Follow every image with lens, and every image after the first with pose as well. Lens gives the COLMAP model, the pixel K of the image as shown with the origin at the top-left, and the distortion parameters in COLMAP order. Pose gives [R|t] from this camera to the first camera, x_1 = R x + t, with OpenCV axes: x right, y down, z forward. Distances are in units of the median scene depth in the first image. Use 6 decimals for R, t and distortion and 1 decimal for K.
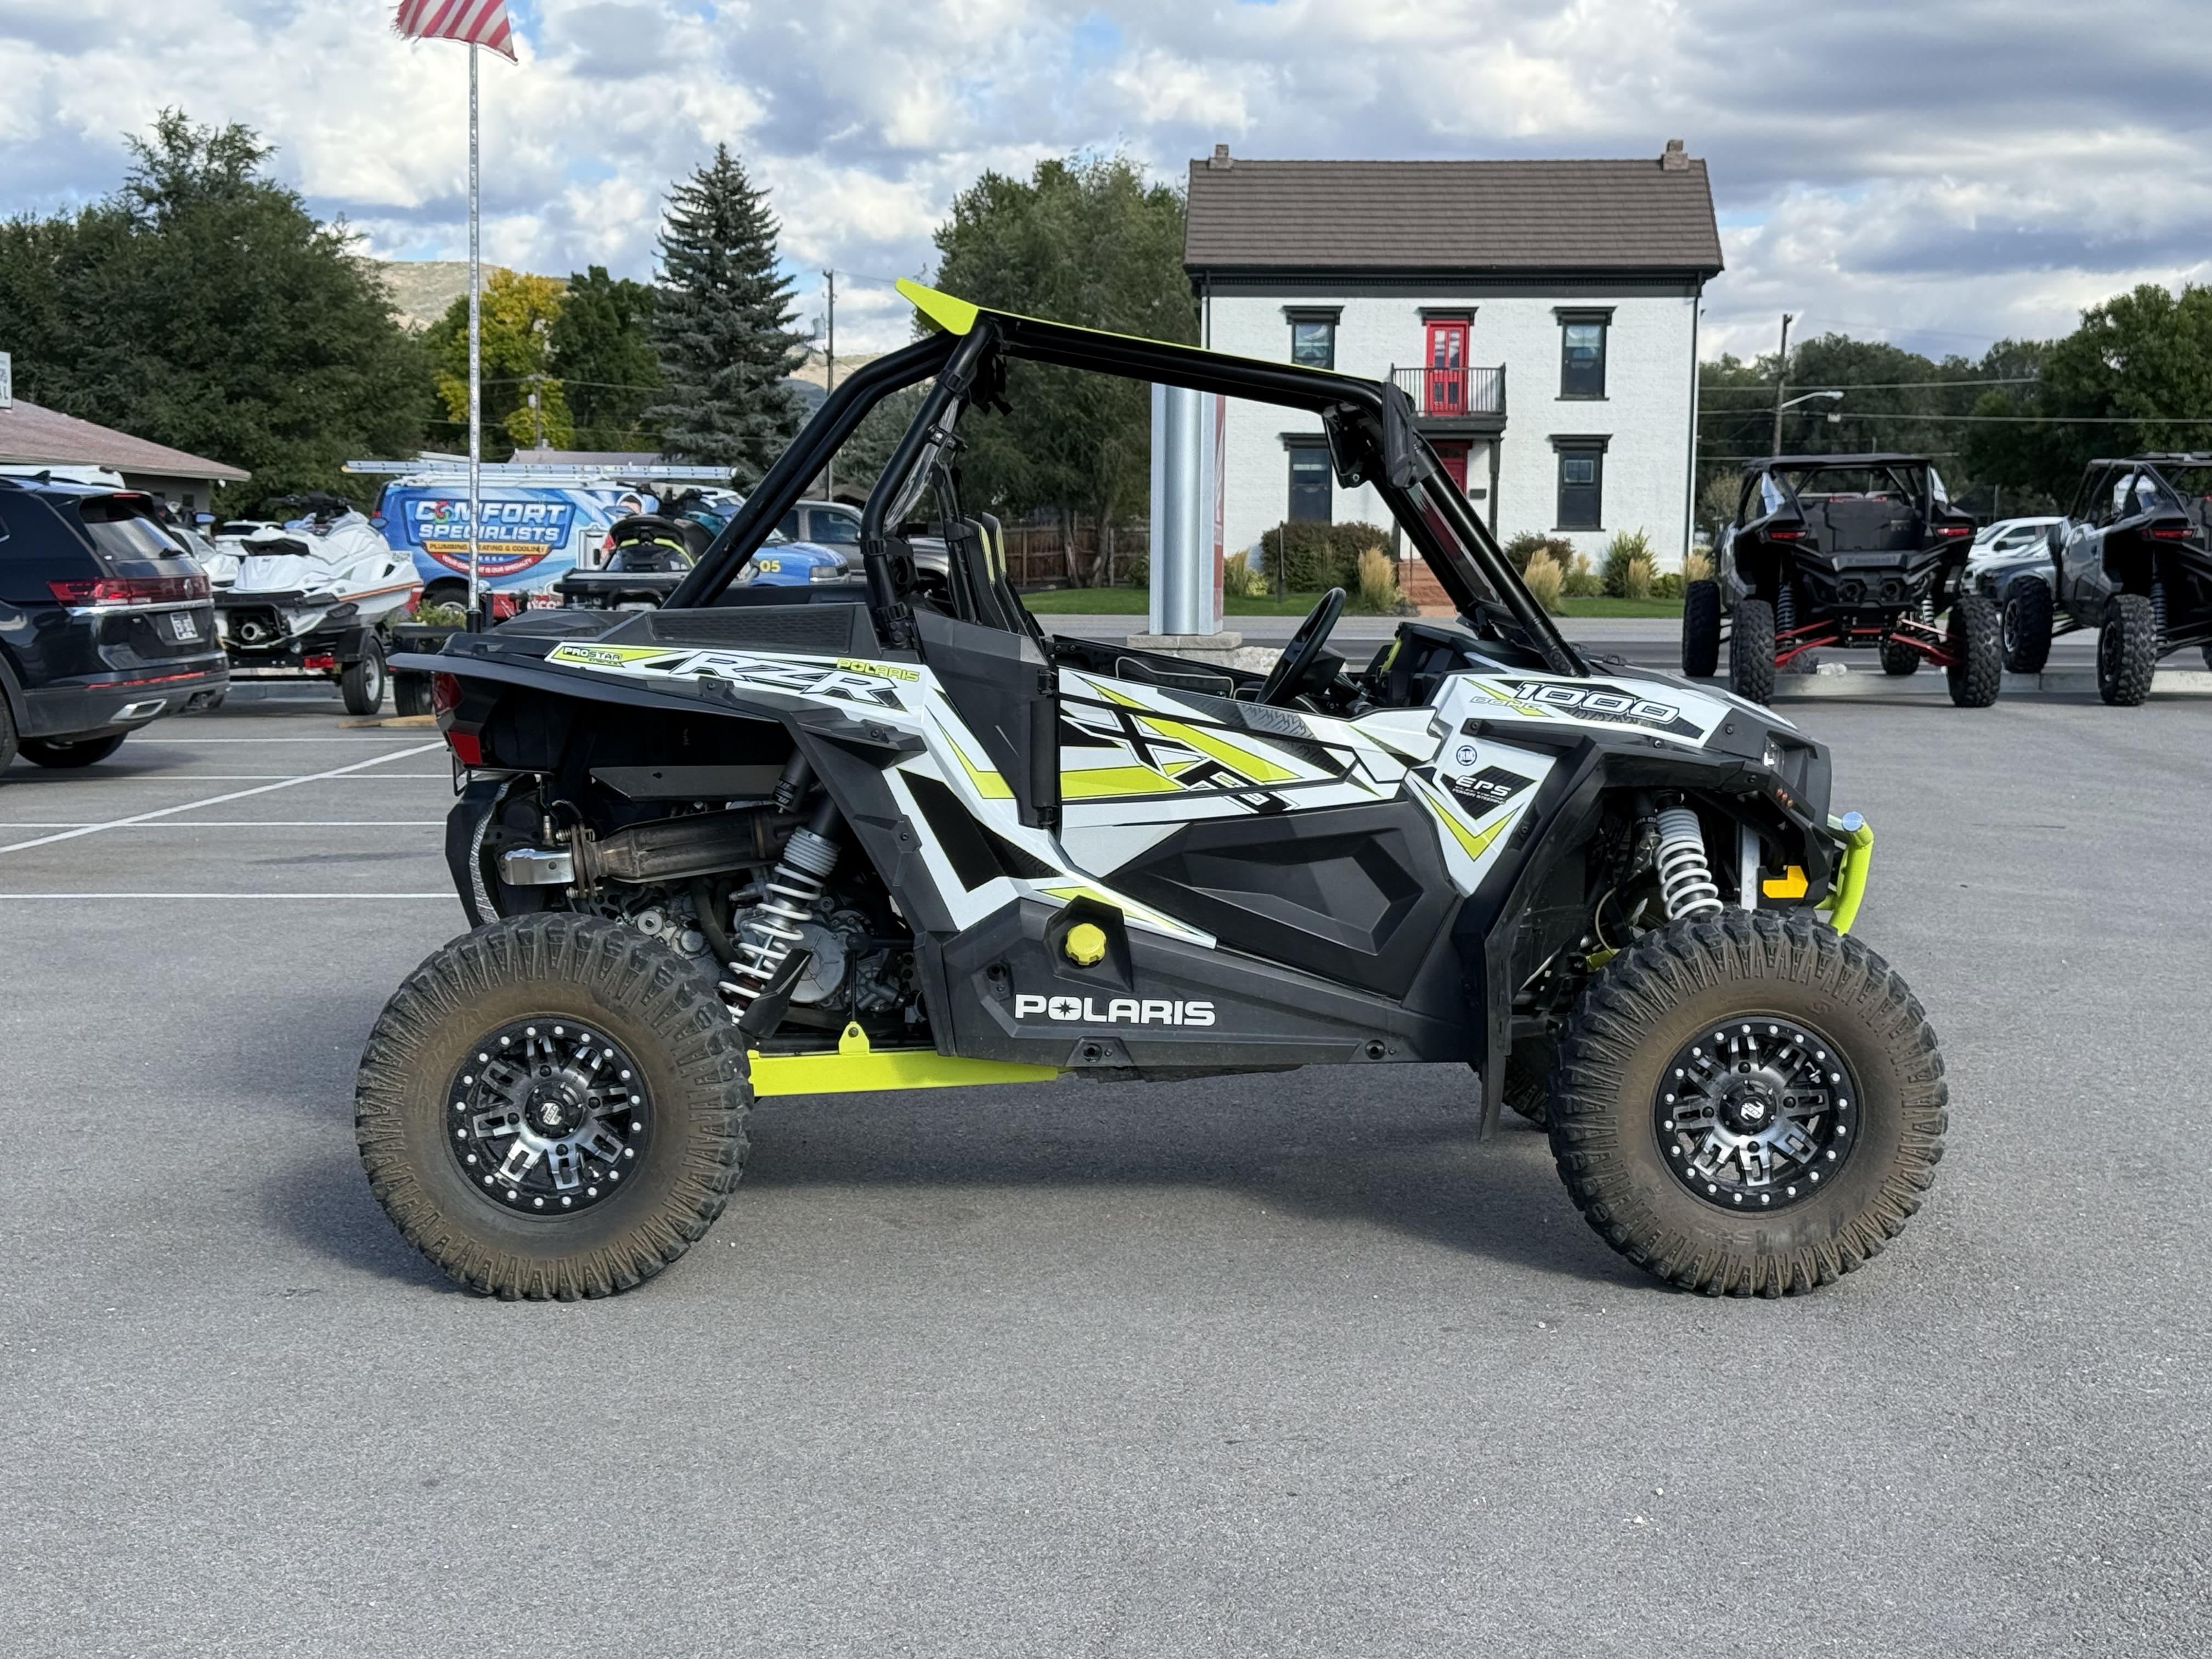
lens RADIAL K [[3106.4, 0, 1122.1], [0, 3106.4, 818.9], [0, 0, 1]] dist [0.138495, 0.000000]
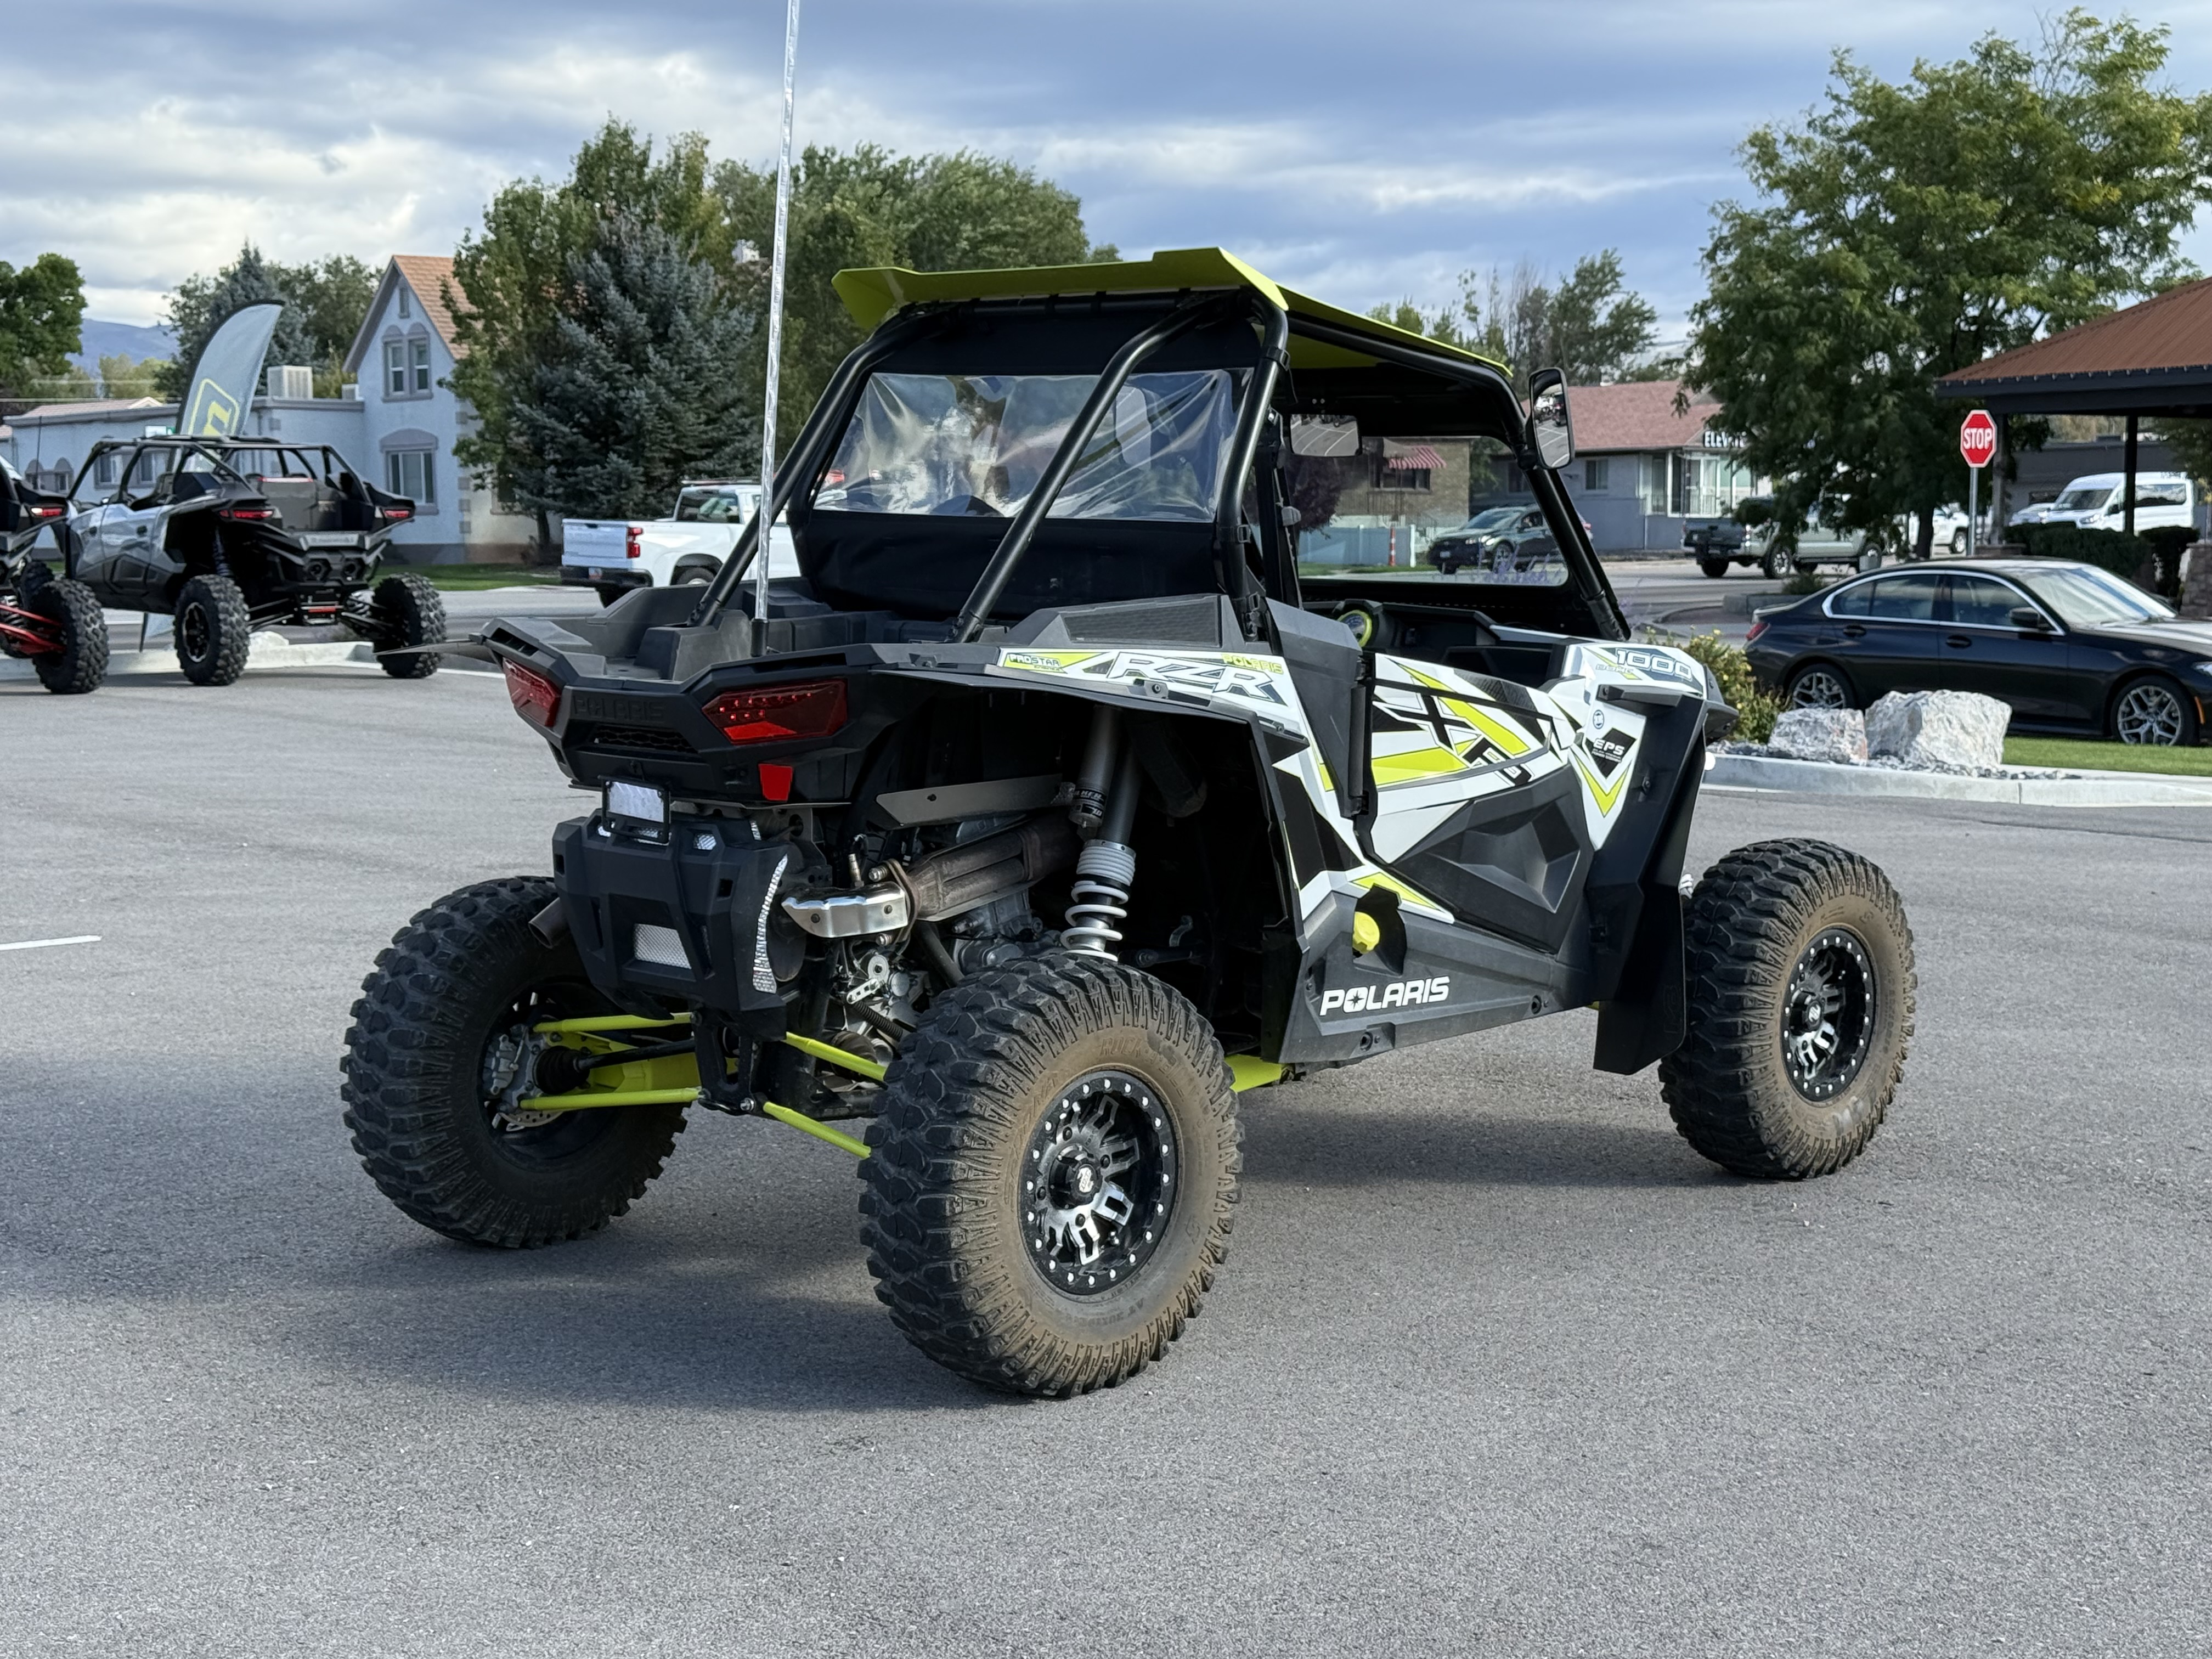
lens RADIAL K [[3106.4, 0, 1120.4], [0, 3106.4, 840.9], [0, 0, 1]] dist [0.138495, 0.000000]
pose [[0.713460, -0.083899, 0.695655, -0.755645], [0.074458, 0.996262, 0.043790, -0.037899], [-0.696728, 0.020555, 0.717041, 0.346348]]
